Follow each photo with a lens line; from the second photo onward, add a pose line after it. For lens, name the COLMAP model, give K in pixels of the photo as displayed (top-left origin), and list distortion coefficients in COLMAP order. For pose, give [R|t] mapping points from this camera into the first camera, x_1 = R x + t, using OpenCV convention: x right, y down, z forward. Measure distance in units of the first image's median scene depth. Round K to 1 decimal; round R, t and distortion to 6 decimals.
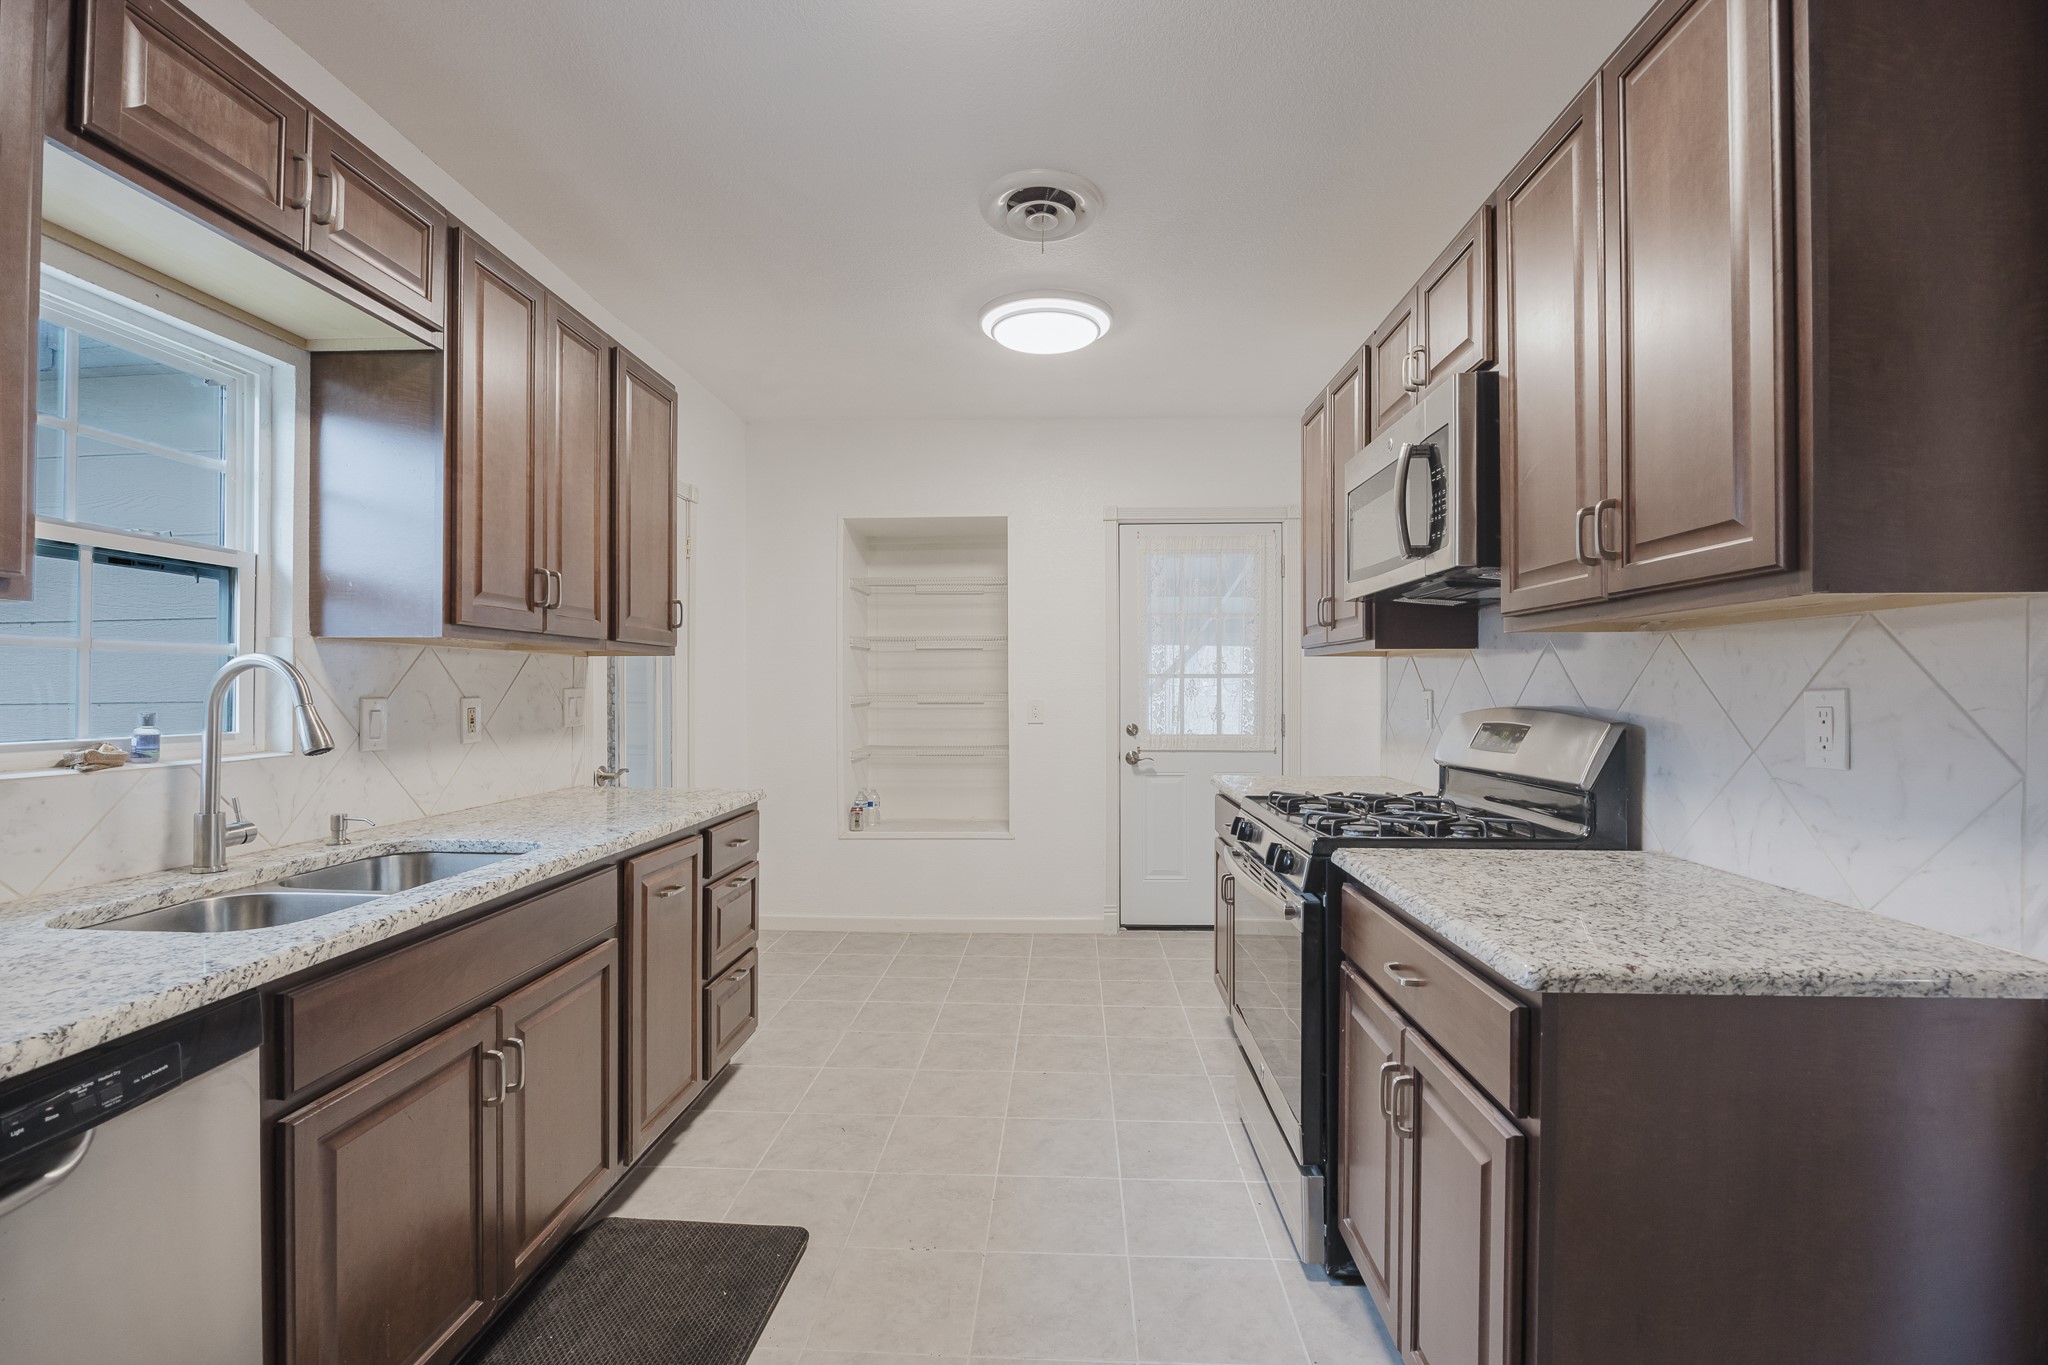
lens RADIAL K [[909.0, 0, 1027.7], [0, 909.0, 684.3], [0, 0, 1]] dist [-0.010848, 0.000010]
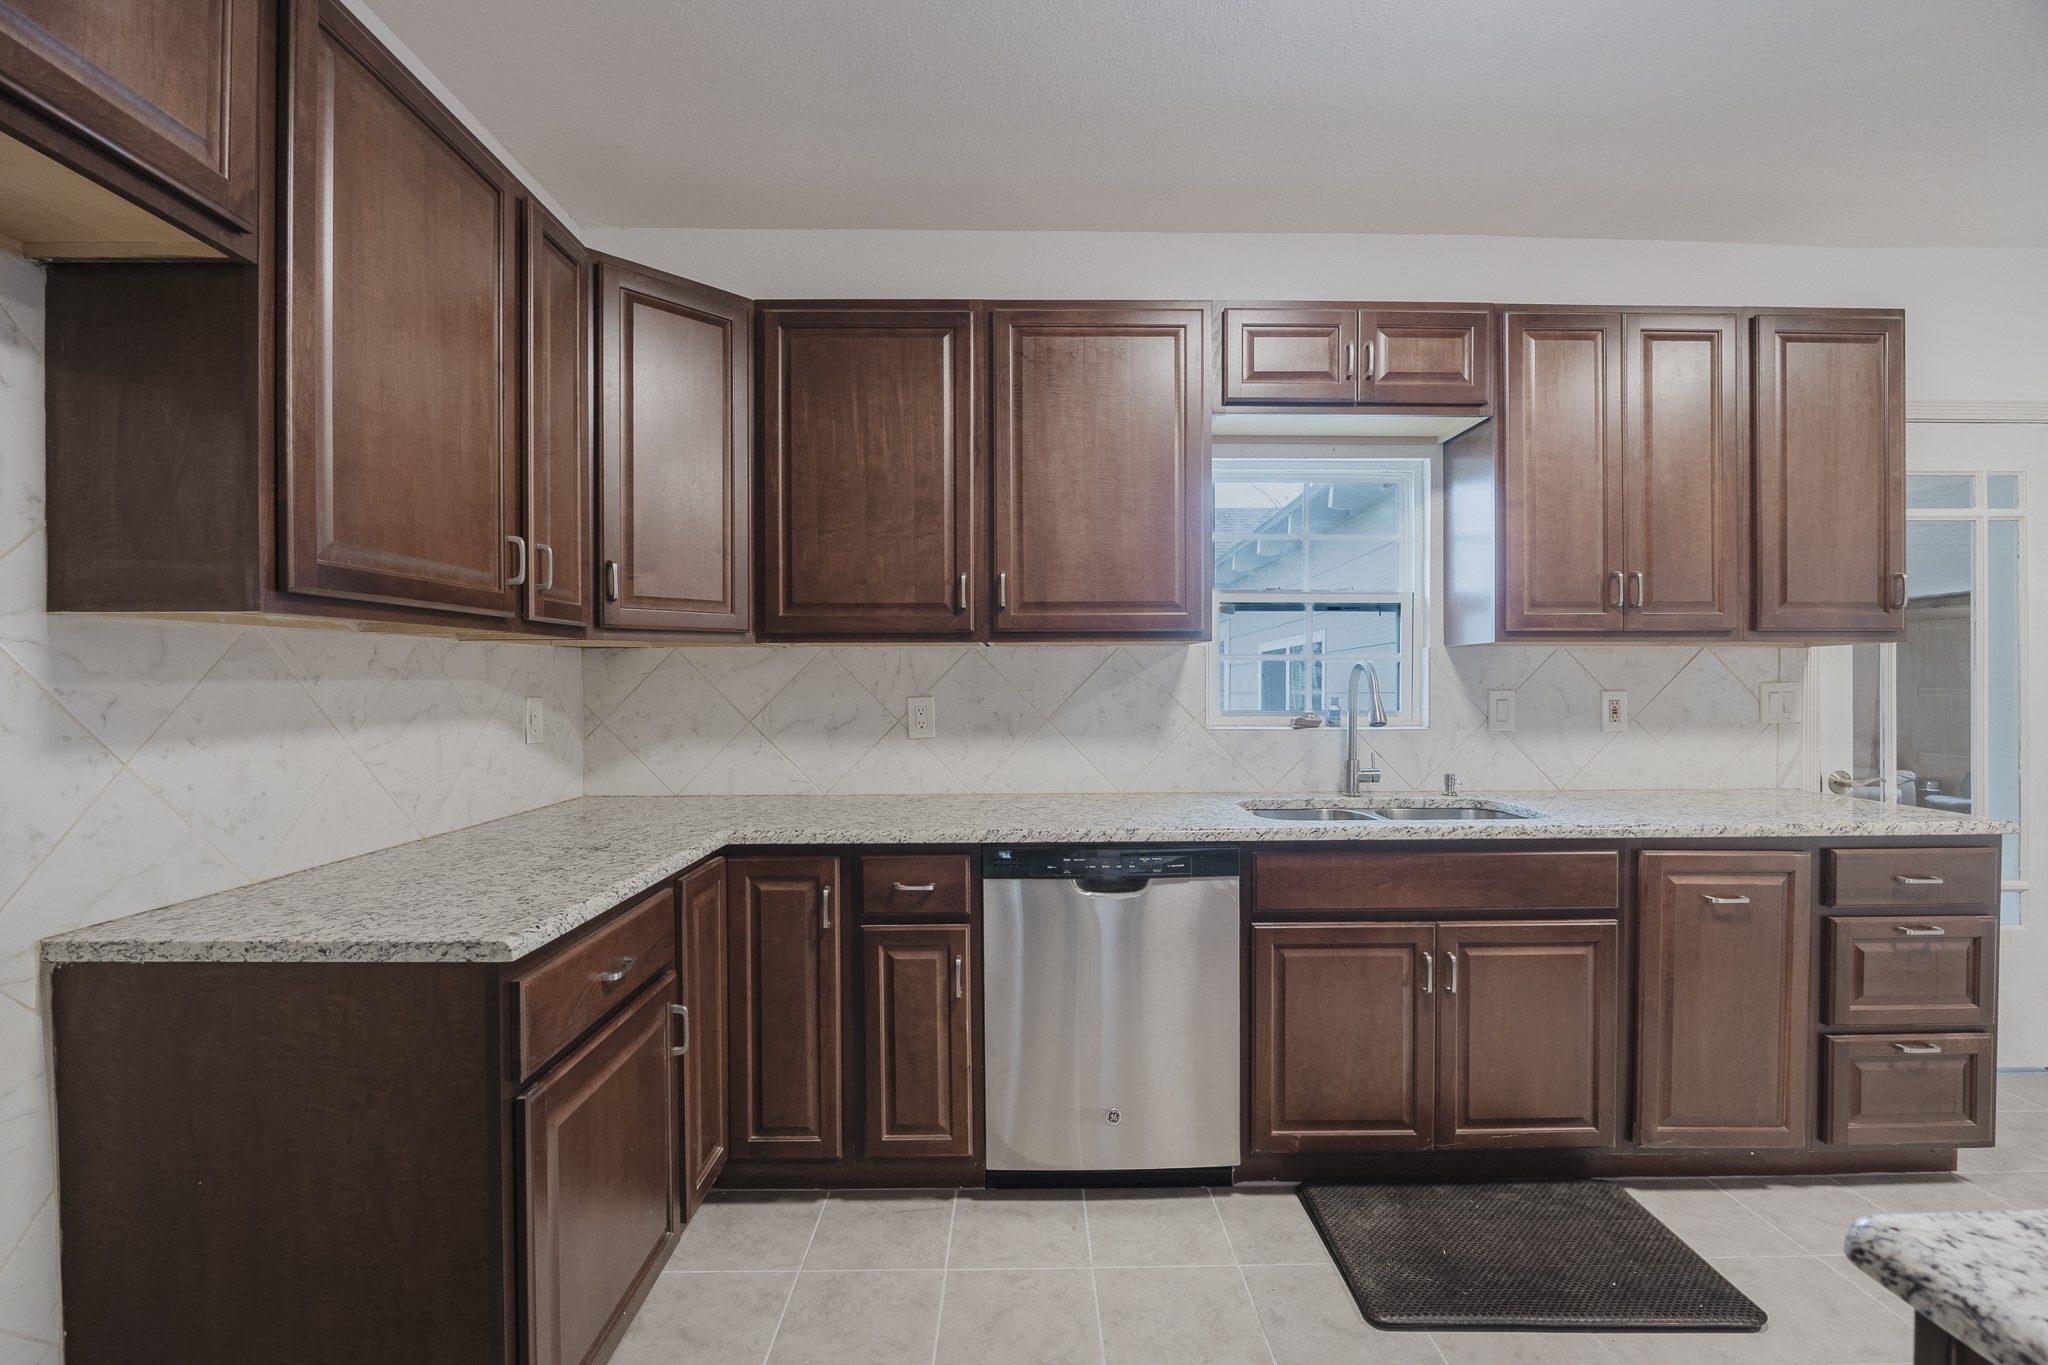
lens RADIAL K [[909.0, 0, 1031.1], [0, 909.0, 684.5], [0, 0, 1]] dist [-0.010848, 0.000010]
pose [[0.064207, 0.001322, -0.997936, 0.582016], [0.005512, 0.999983, 0.001679, 0.001655], [0.997921, -0.005609, 0.064199, 0.272972]]
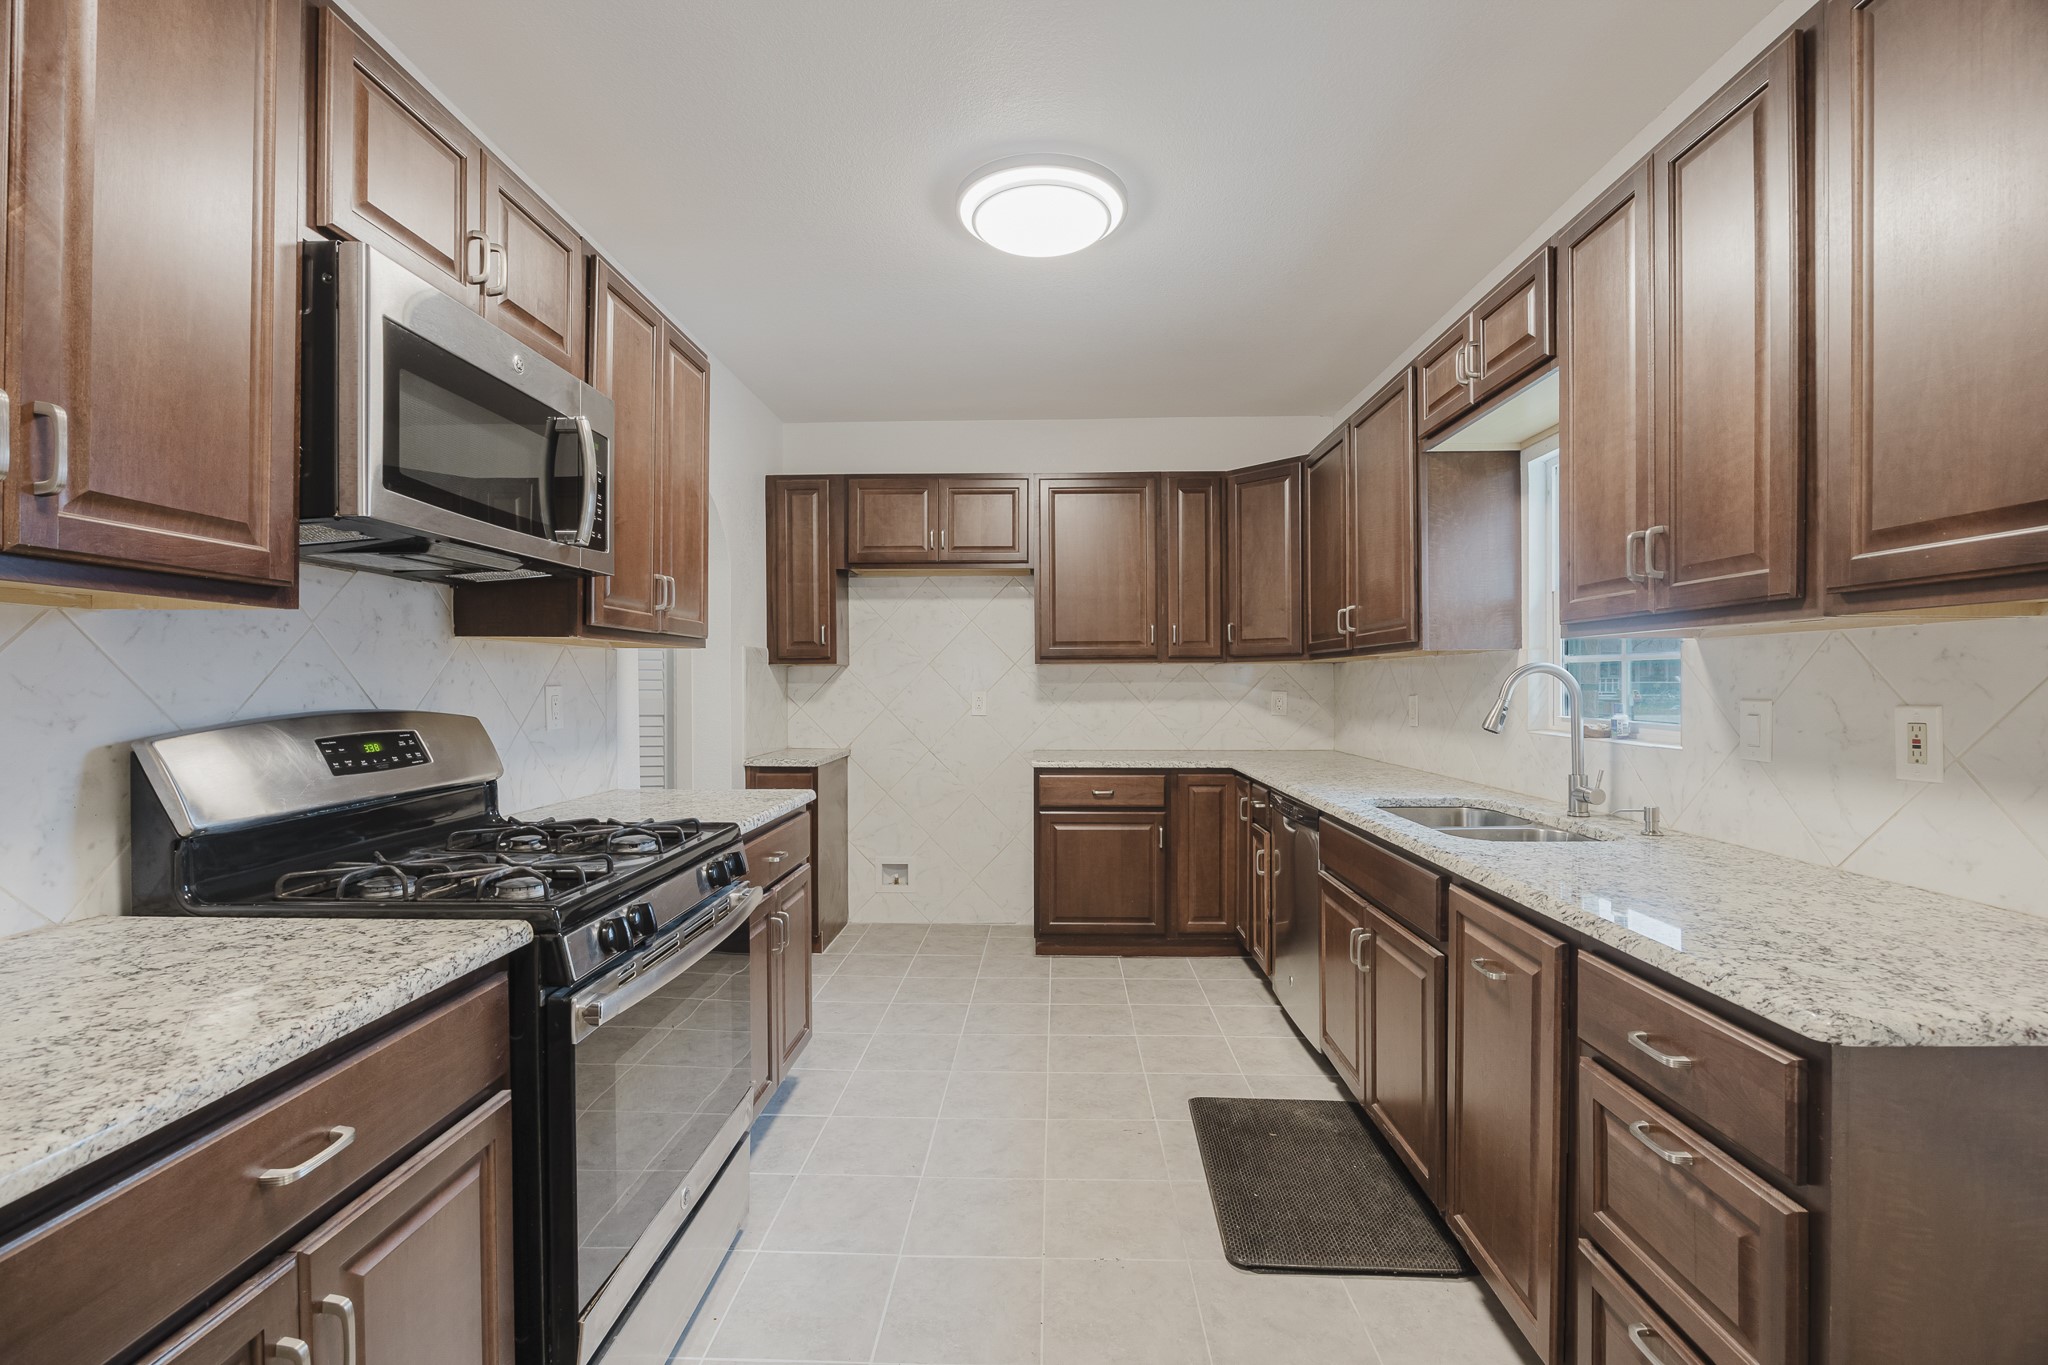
lens RADIAL K [[909.0, 0, 1026.4], [0, 909.0, 680.0], [0, 0, 1]] dist [-0.010848, 0.000010]
pose [[-0.999834, -0.001219, -0.018176, -0.009809], [-0.001117, 0.999983, -0.005665, 0.002305], [0.018183, -0.005644, -0.999819, 2.051248]]
